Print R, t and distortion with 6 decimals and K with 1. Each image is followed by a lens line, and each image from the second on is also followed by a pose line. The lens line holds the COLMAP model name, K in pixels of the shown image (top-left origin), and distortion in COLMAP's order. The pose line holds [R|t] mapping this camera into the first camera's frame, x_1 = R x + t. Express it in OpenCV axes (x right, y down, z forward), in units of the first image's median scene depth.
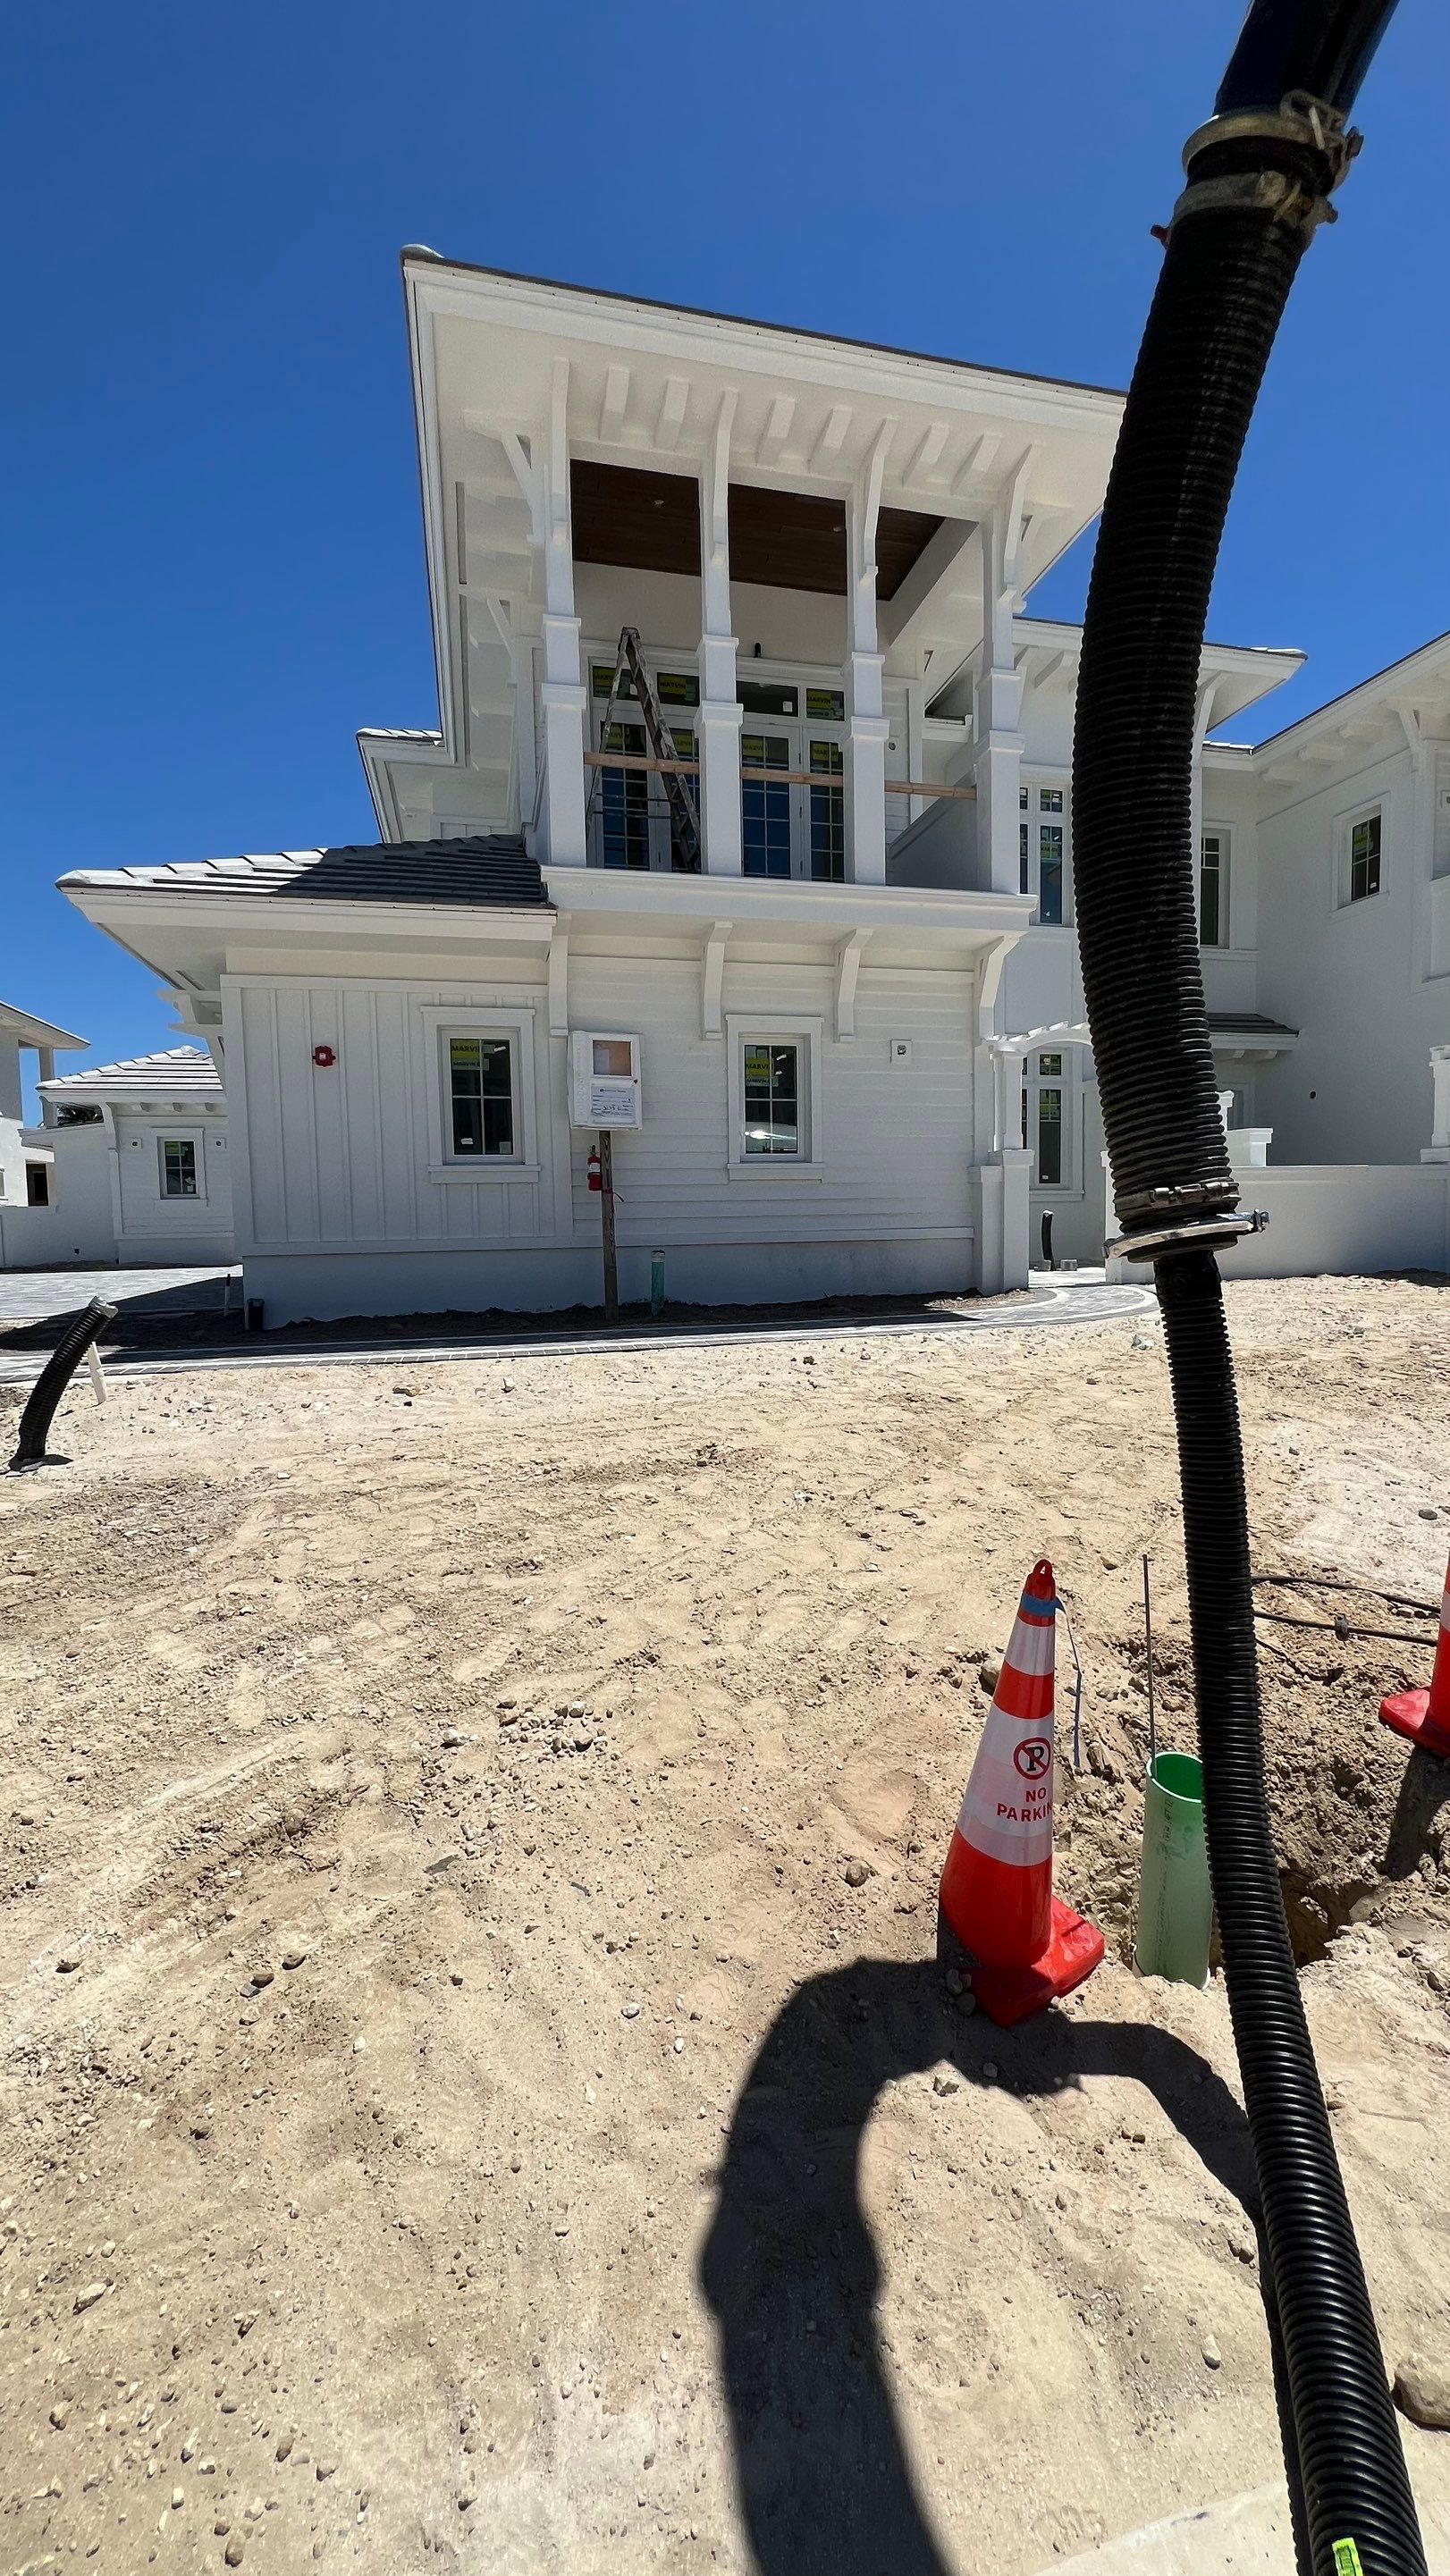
lens RADIAL K [[1029.5, 0, 732.6], [0, 1029.5, 1277.8], [0, 0, 1]] dist [-0.003280, 0.000749]
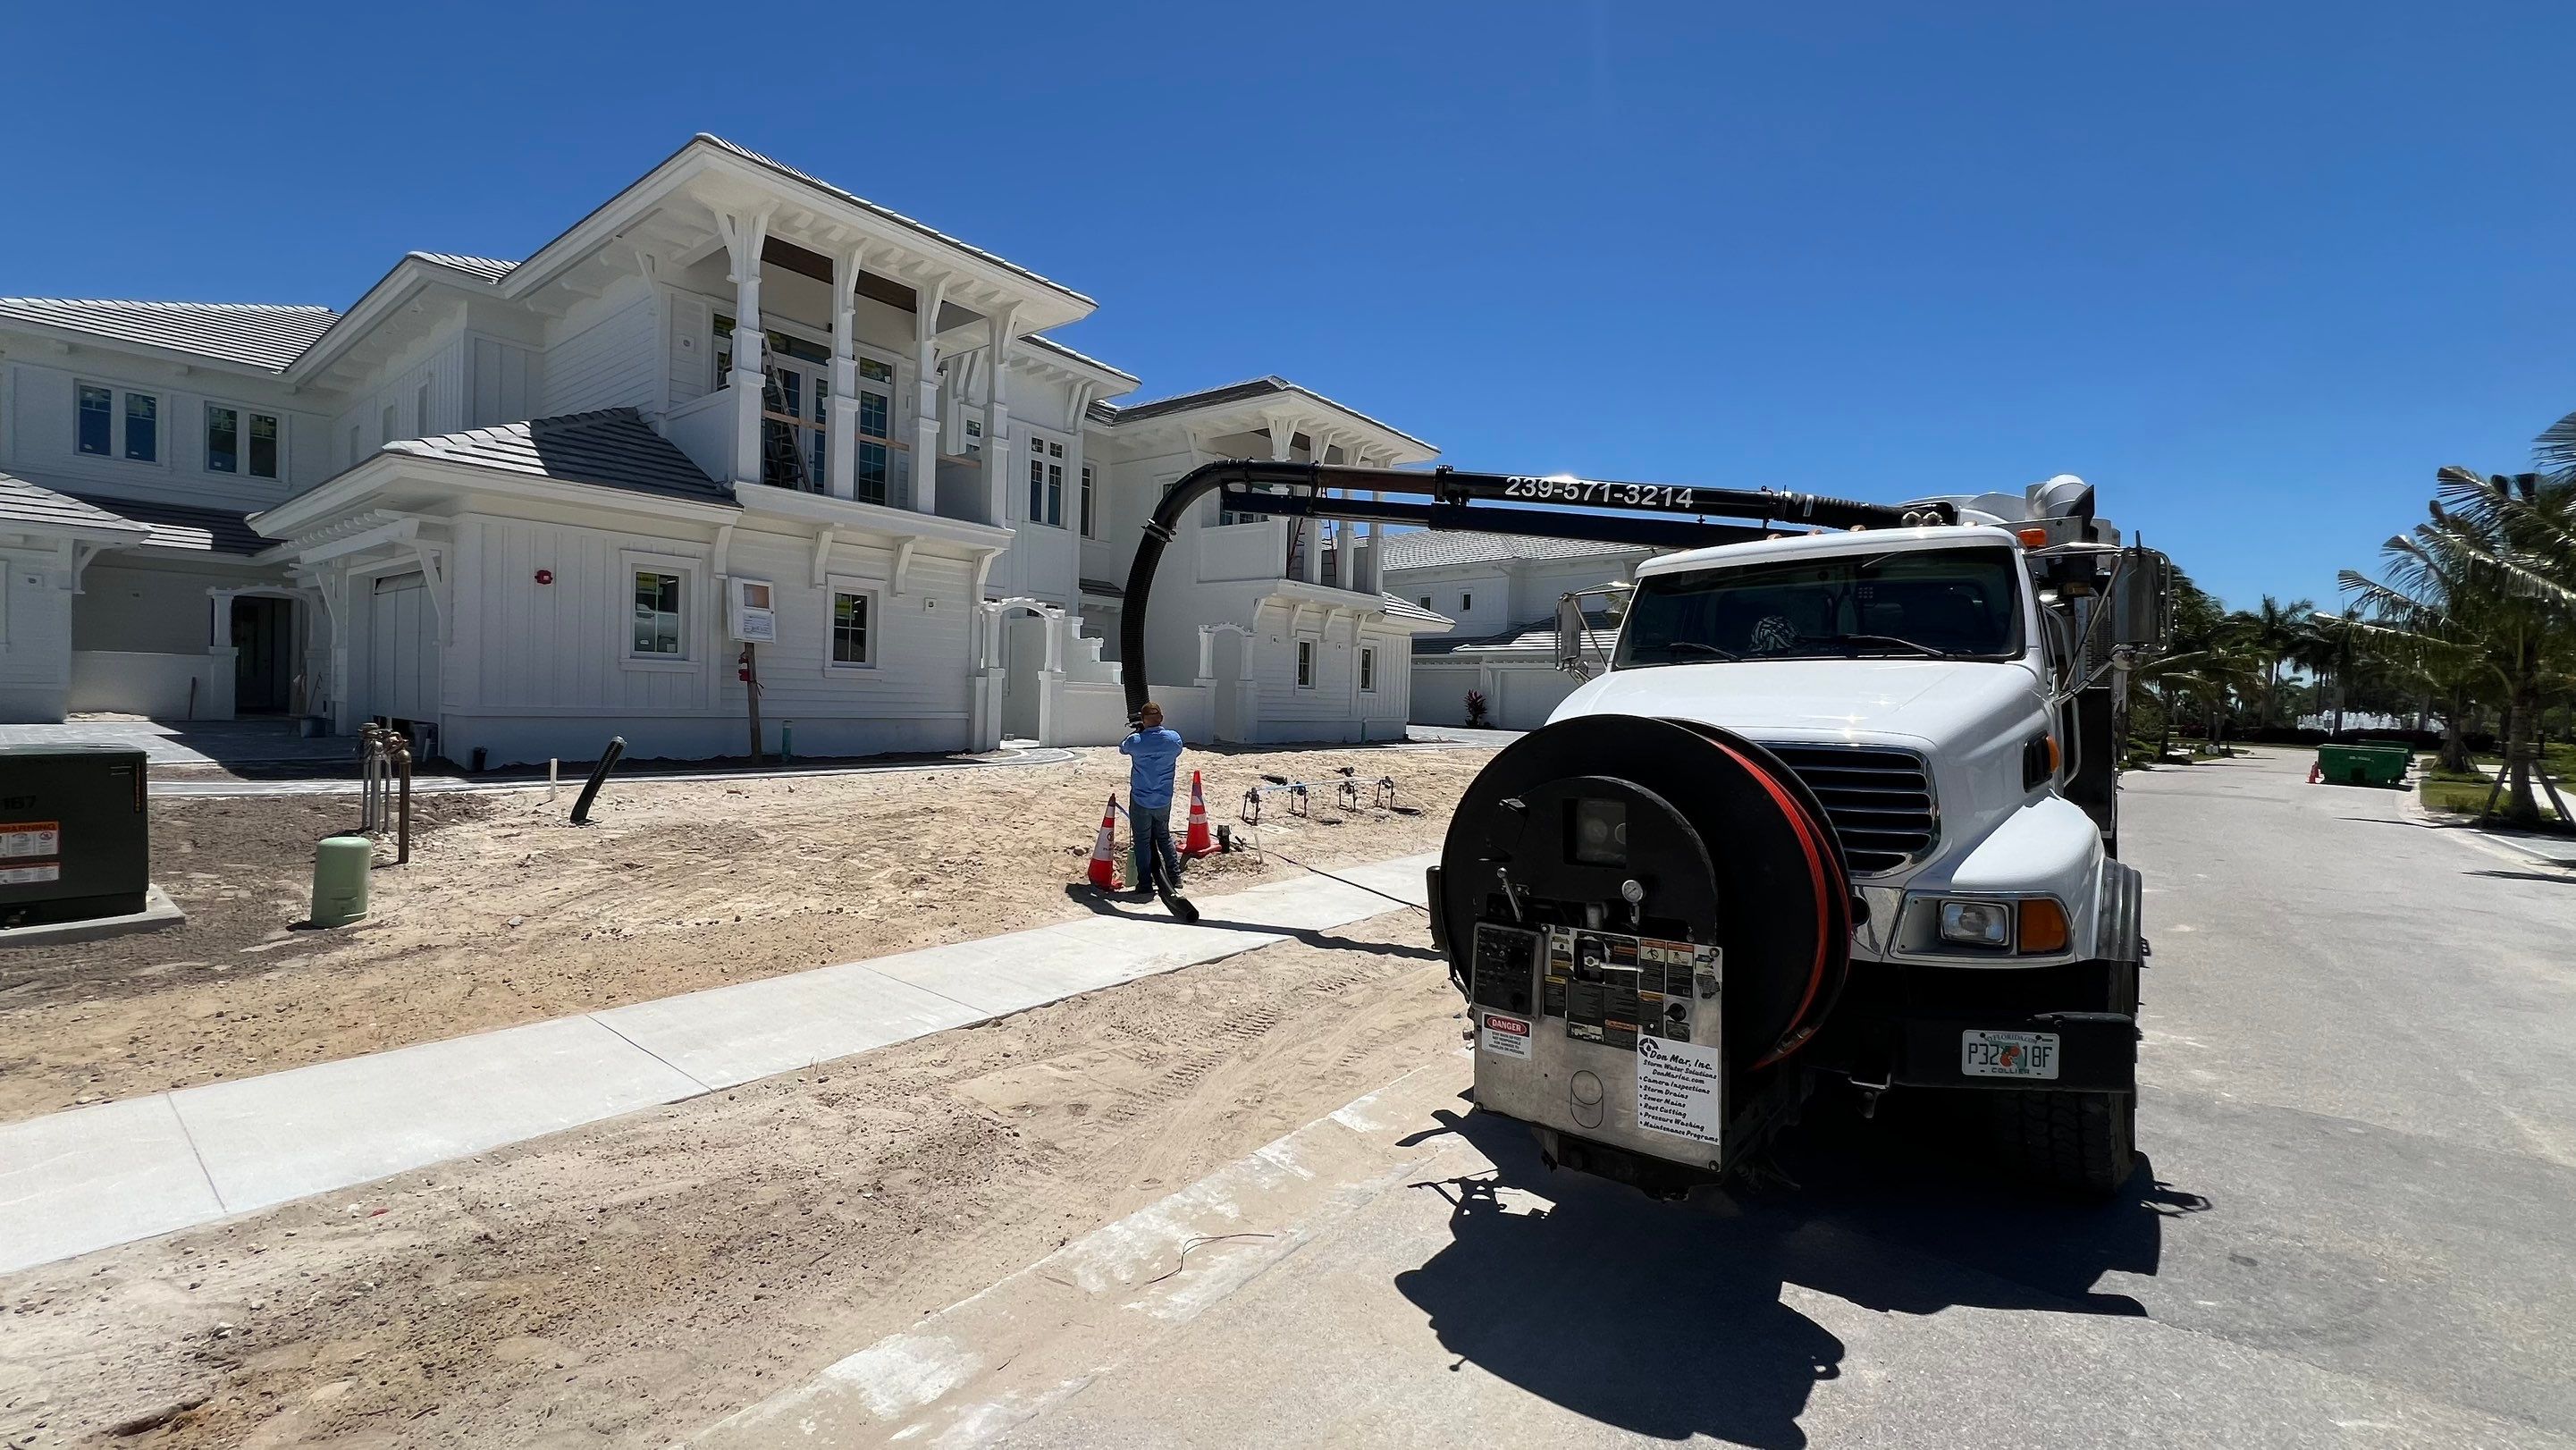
lens RADIAL K [[1029.5, 0, 1282.0], [0, 1029.5, 722.6], [0, 0, 1]] dist [-0.003280, 0.000749]
pose [[0.785212, 0.028435, 0.618574, -0.456815], [-0.006647, 0.999275, -0.037497, 0.030431], [-0.619191, 0.025332, 0.784832, -0.718129]]
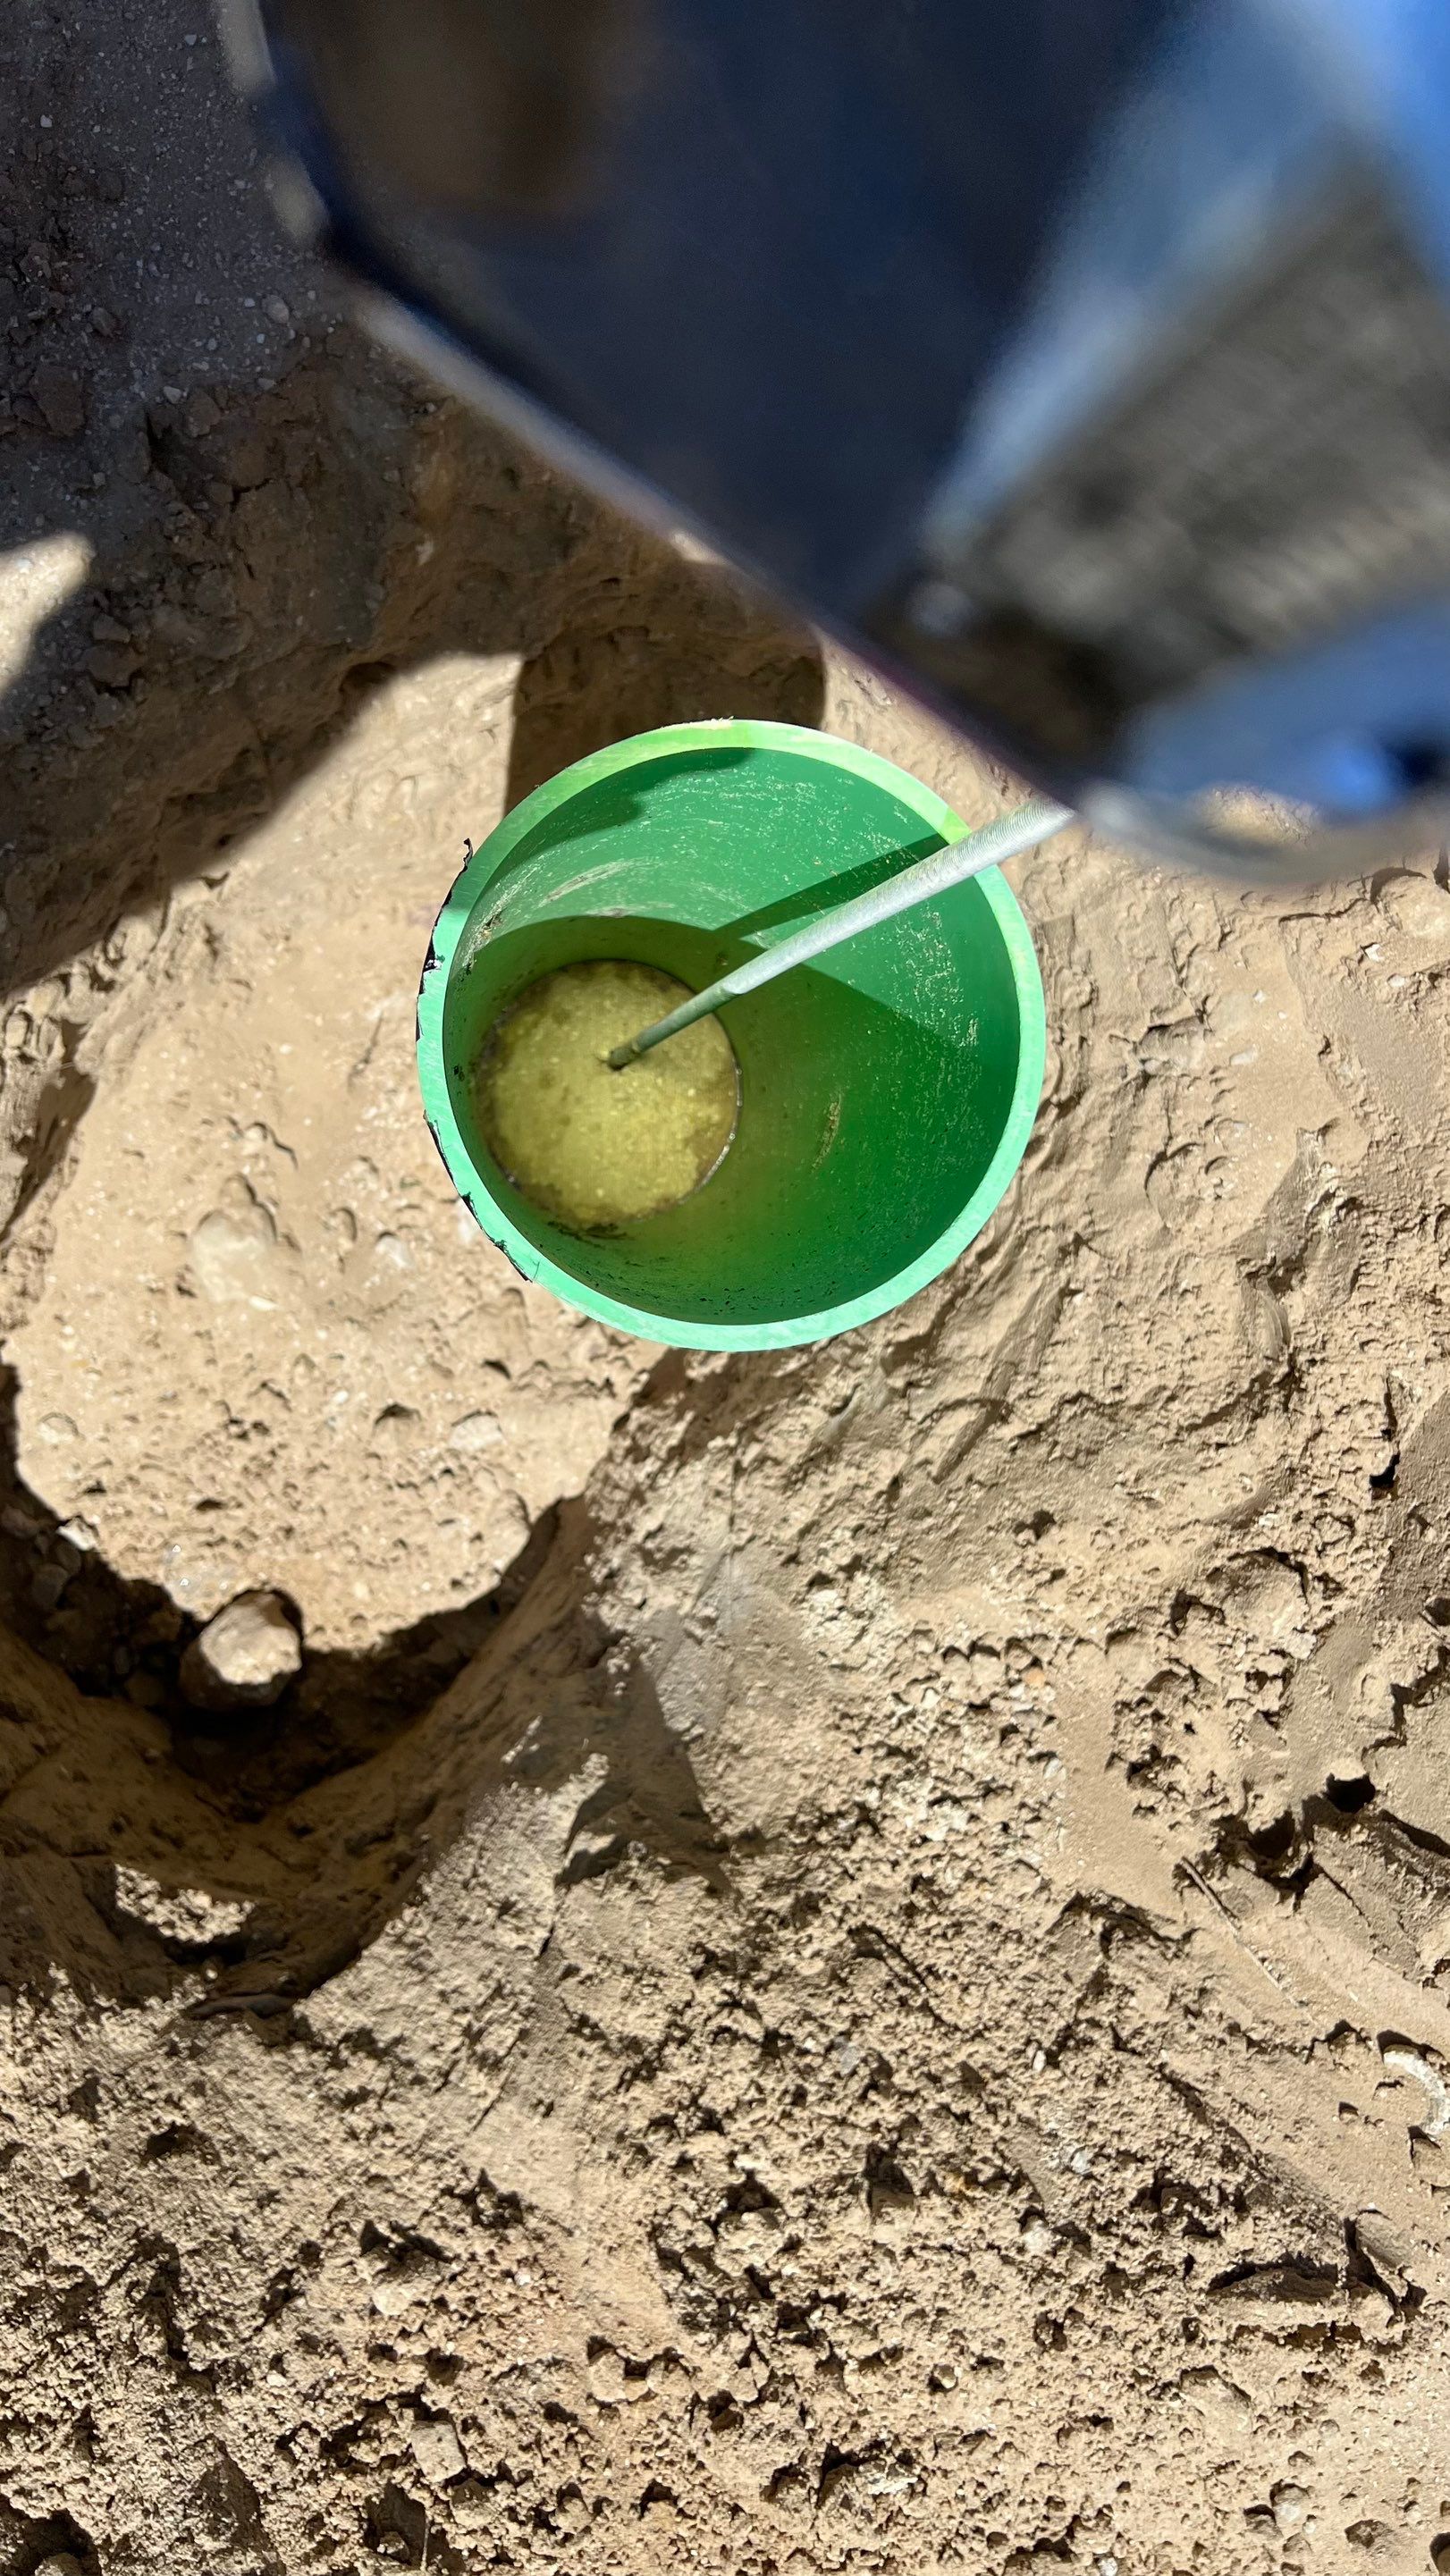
lens RADIAL K [[1924.6, 0, 686.9], [0, 1924.6, 1280.6], [0, 0, 1]] dist [0.063671, -0.087095]
pose [[-0.778193, 0.627846, -0.015001, 0.122871], [-0.211385, -0.239363, 0.947640, 0.076073], [0.591381, 0.740618, 0.318988, 0.250186]]
